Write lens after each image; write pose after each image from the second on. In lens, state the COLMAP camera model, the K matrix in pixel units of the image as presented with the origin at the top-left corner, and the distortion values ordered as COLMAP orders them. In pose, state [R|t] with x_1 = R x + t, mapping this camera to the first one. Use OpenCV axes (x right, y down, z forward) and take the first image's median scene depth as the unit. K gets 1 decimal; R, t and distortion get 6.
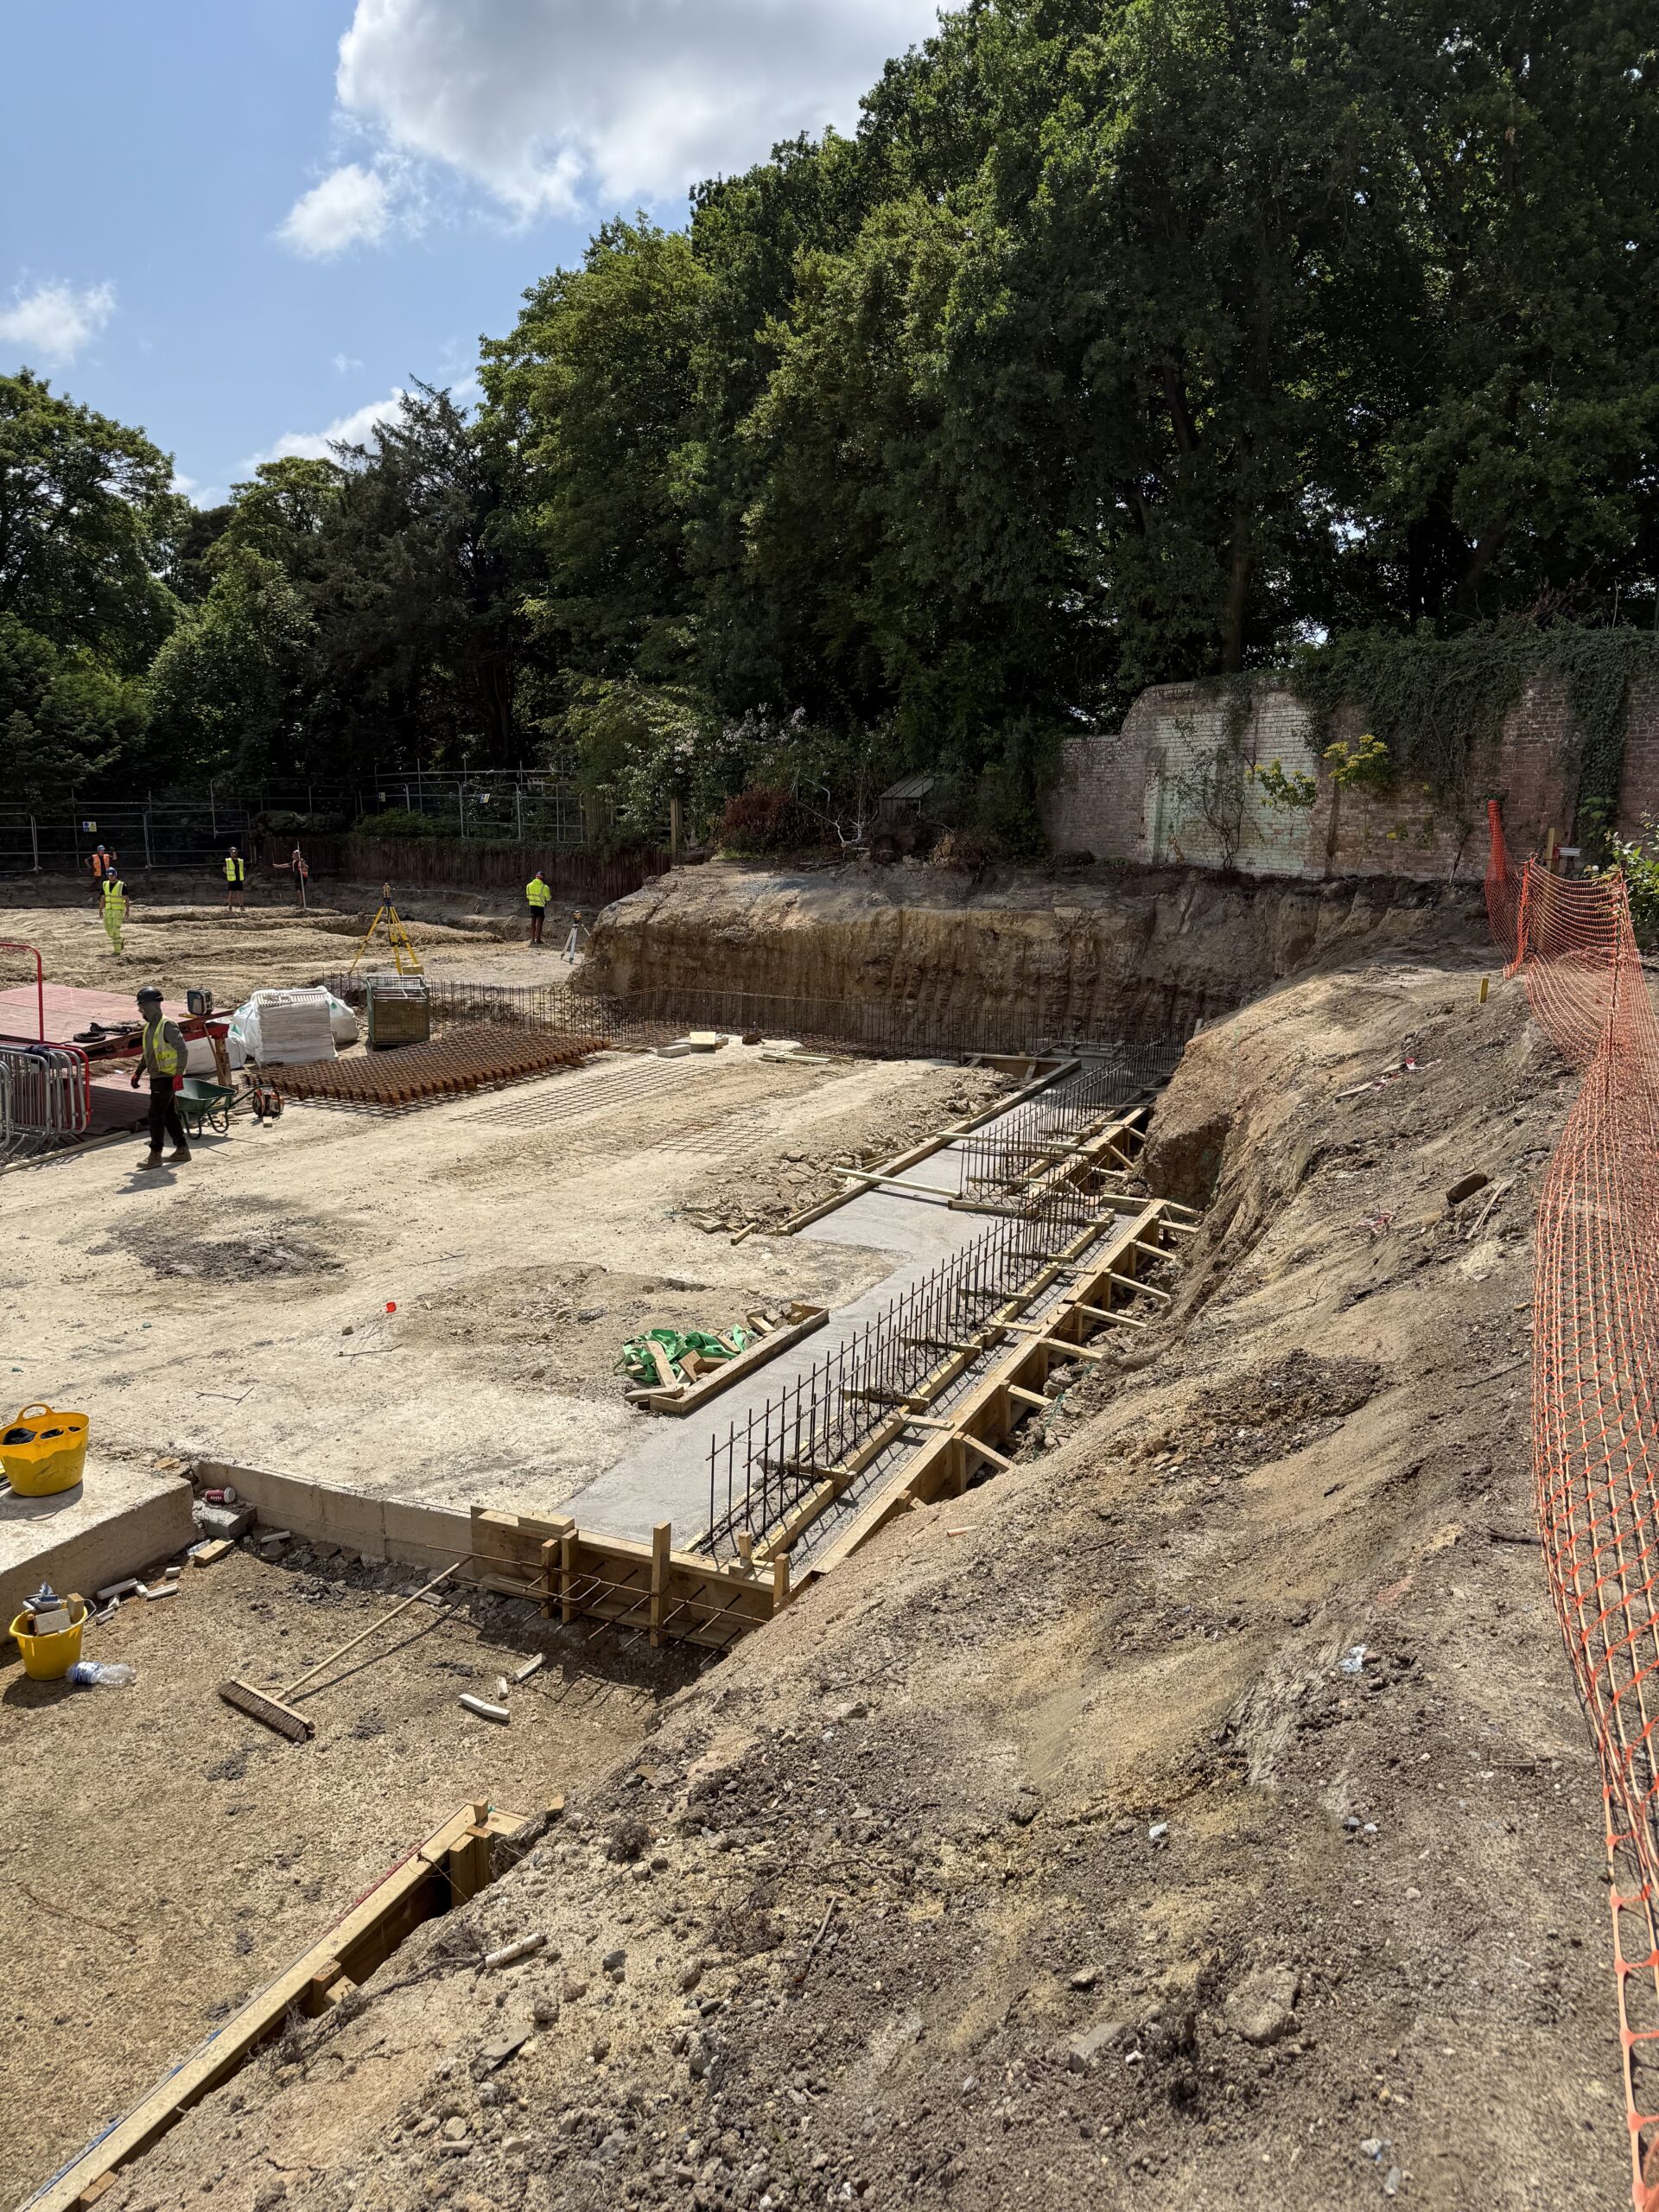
lens RADIAL K [[1508.0, 0, 829.5], [0, 1508.0, 1106.0], [0, 0, 1]] dist [0.166934, -0.279395]
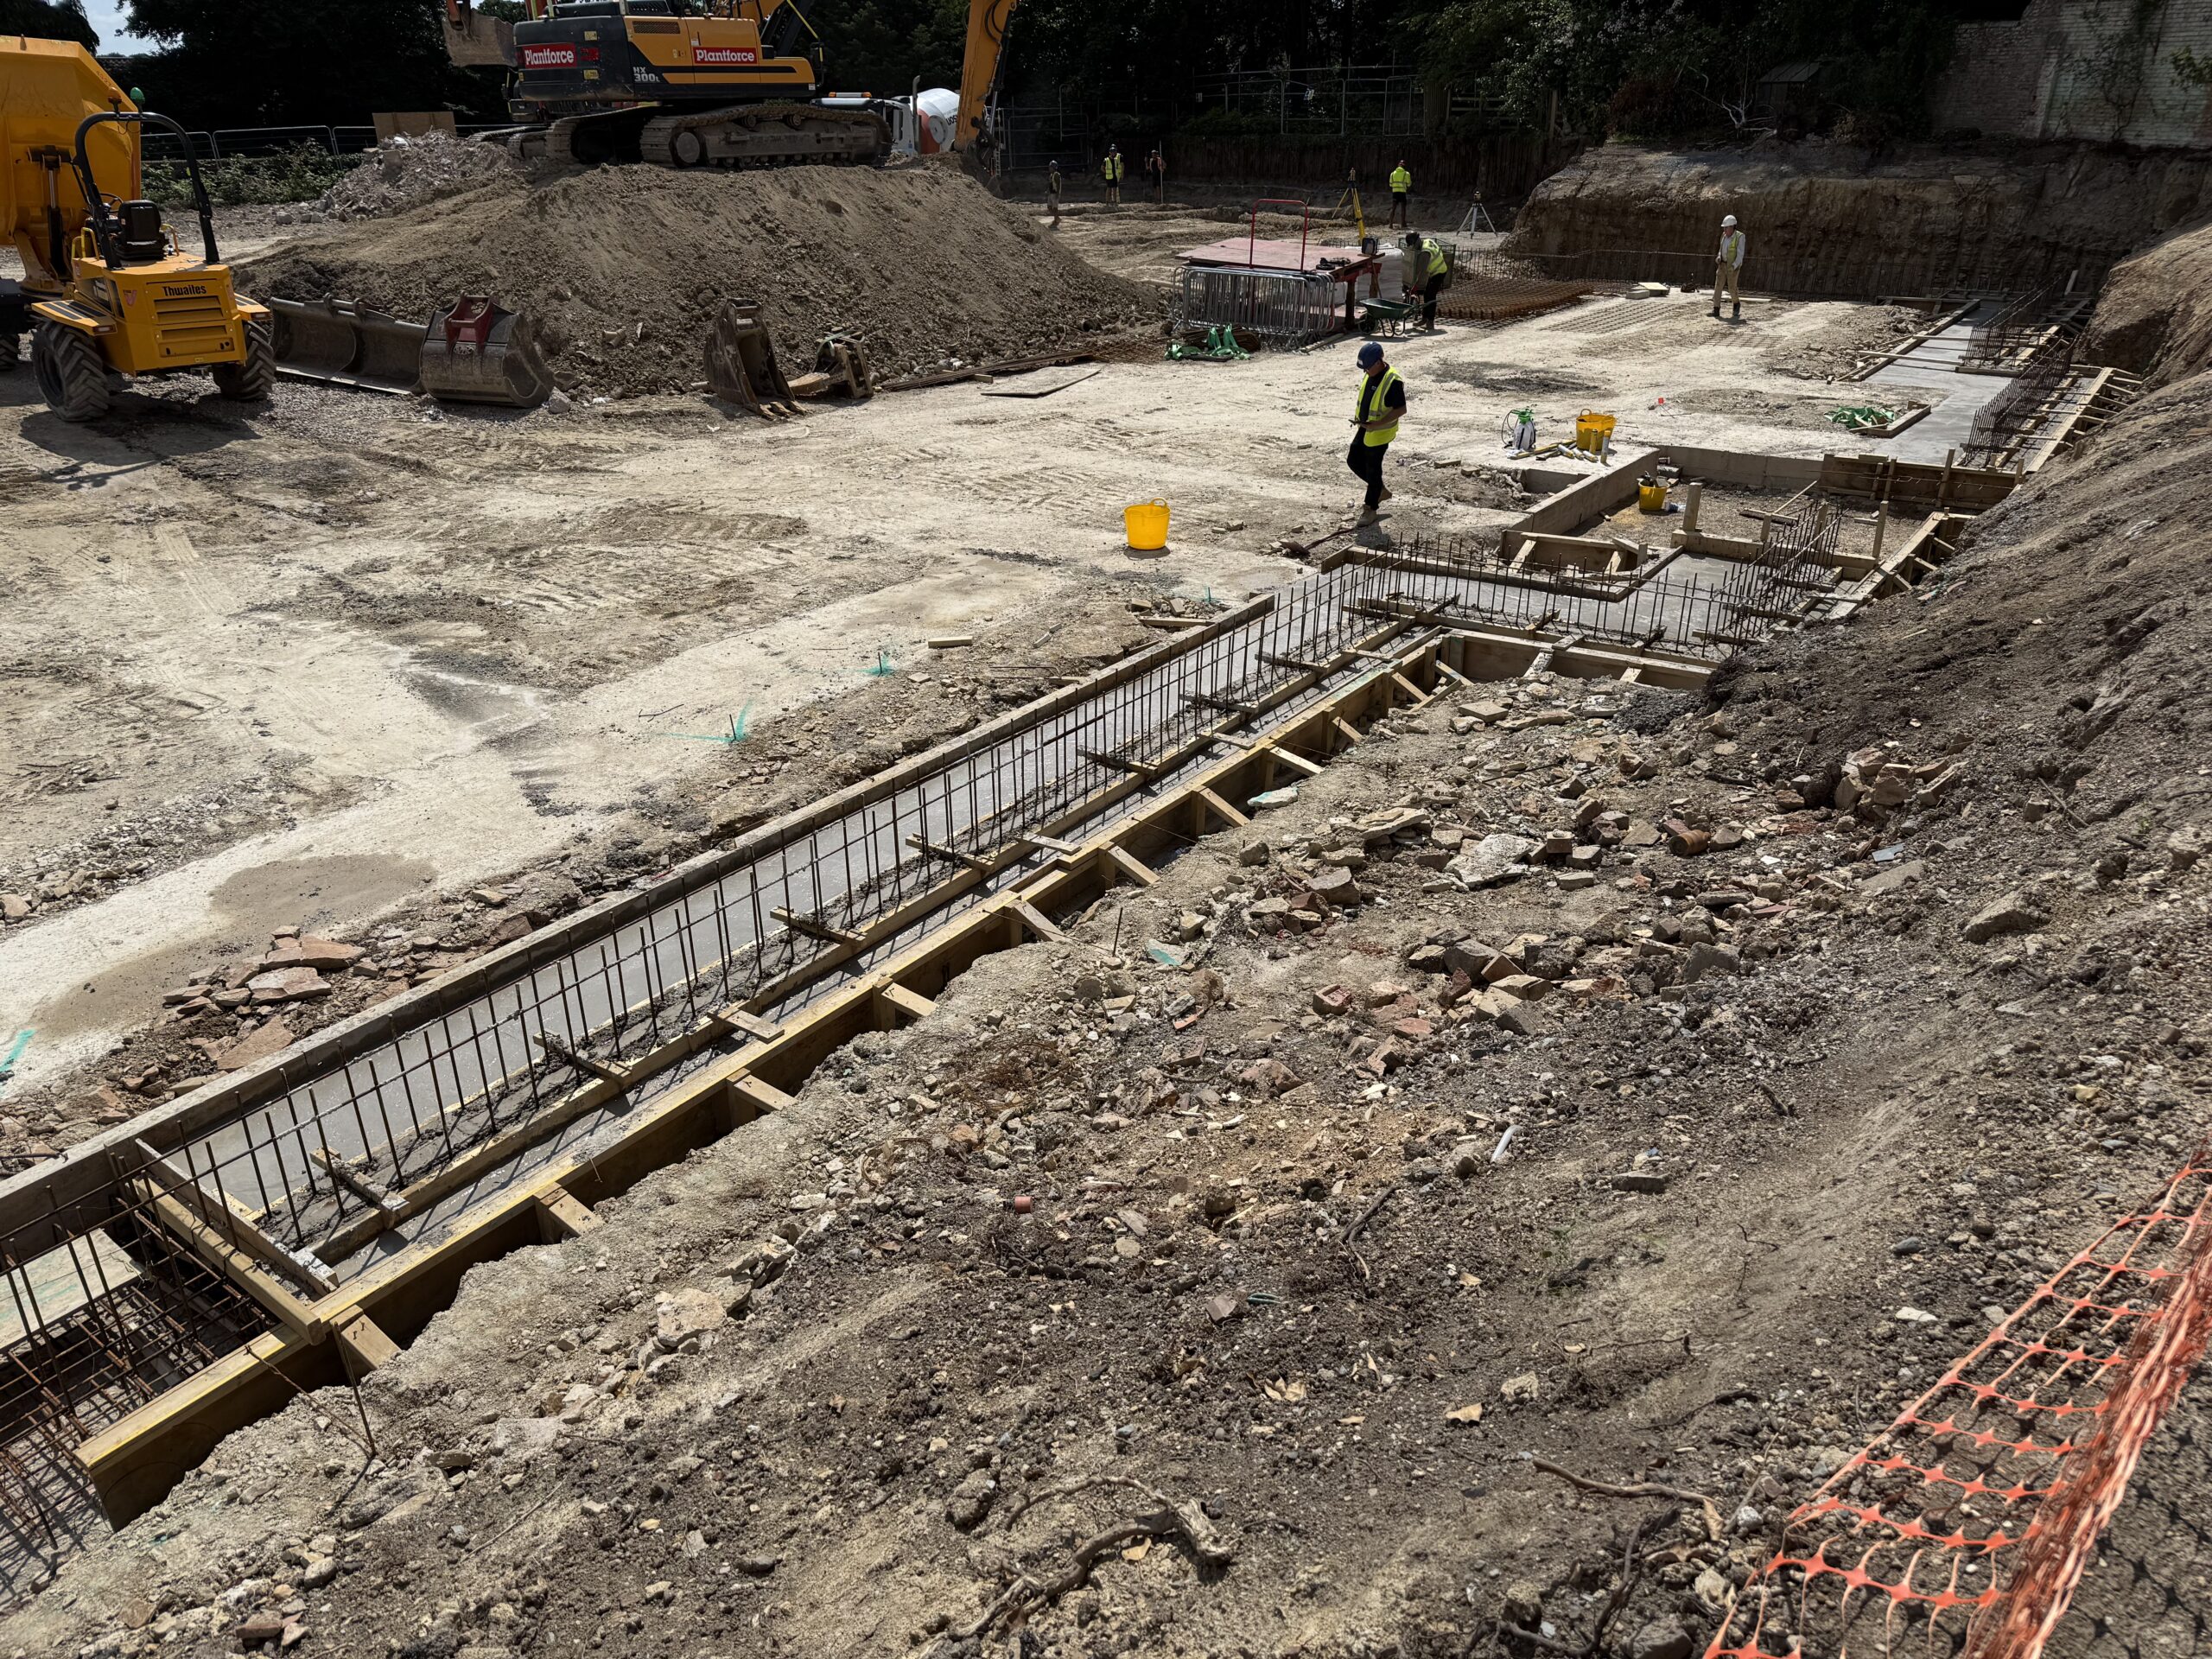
lens RADIAL K [[1534.0, 0, 1106.0], [0, 1534.0, 829.5], [0, 0, 1]] dist [-0.007196, -0.006448]
pose [[0.978676, 0.064505, -0.195017, -0.243258], [-0.014334, 0.968544, 0.248428, 0.081521], [0.204907, -0.240335, 0.948816, -0.421565]]
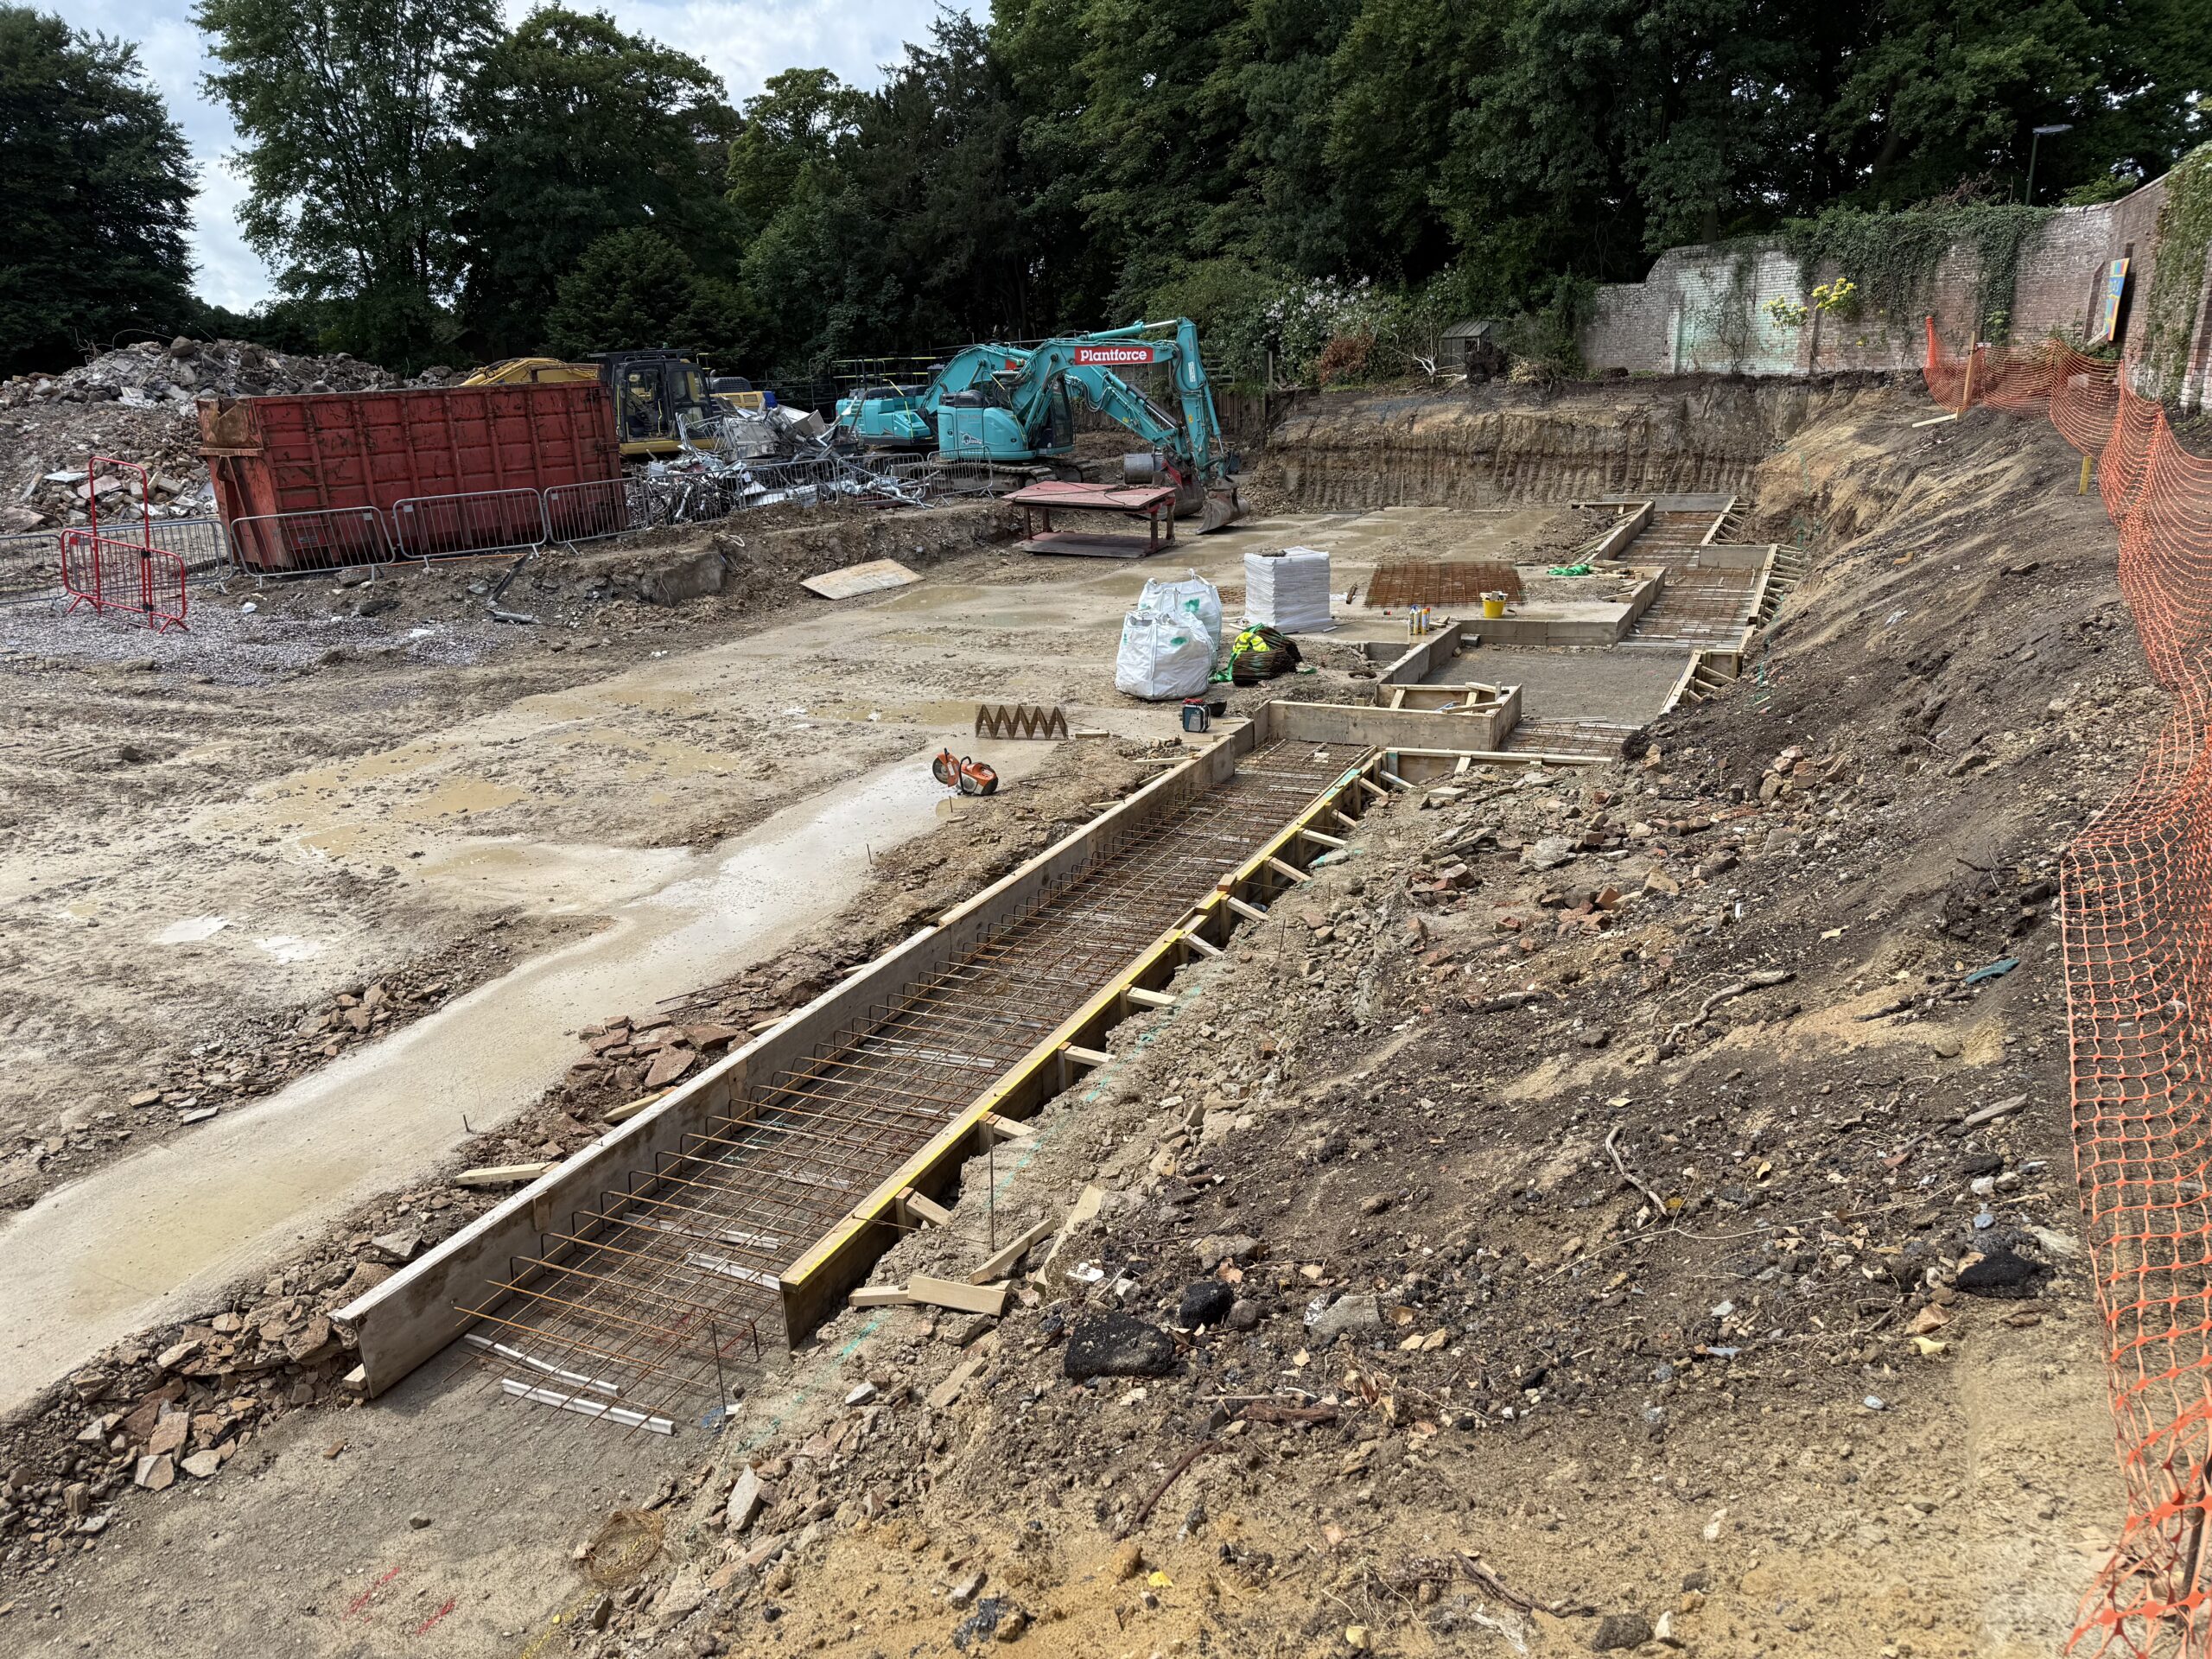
lens RADIAL K [[1503.2, 0, 1106.0], [0, 1503.2, 829.5], [0, 0, 1]] dist [0.006175, 0.001255]
pose [[0.998482, -0.043519, -0.033750, -0.313670], [0.046902, 0.993158, 0.106950, 0.098420], [0.028865, -0.108371, 0.993691, -0.511970]]
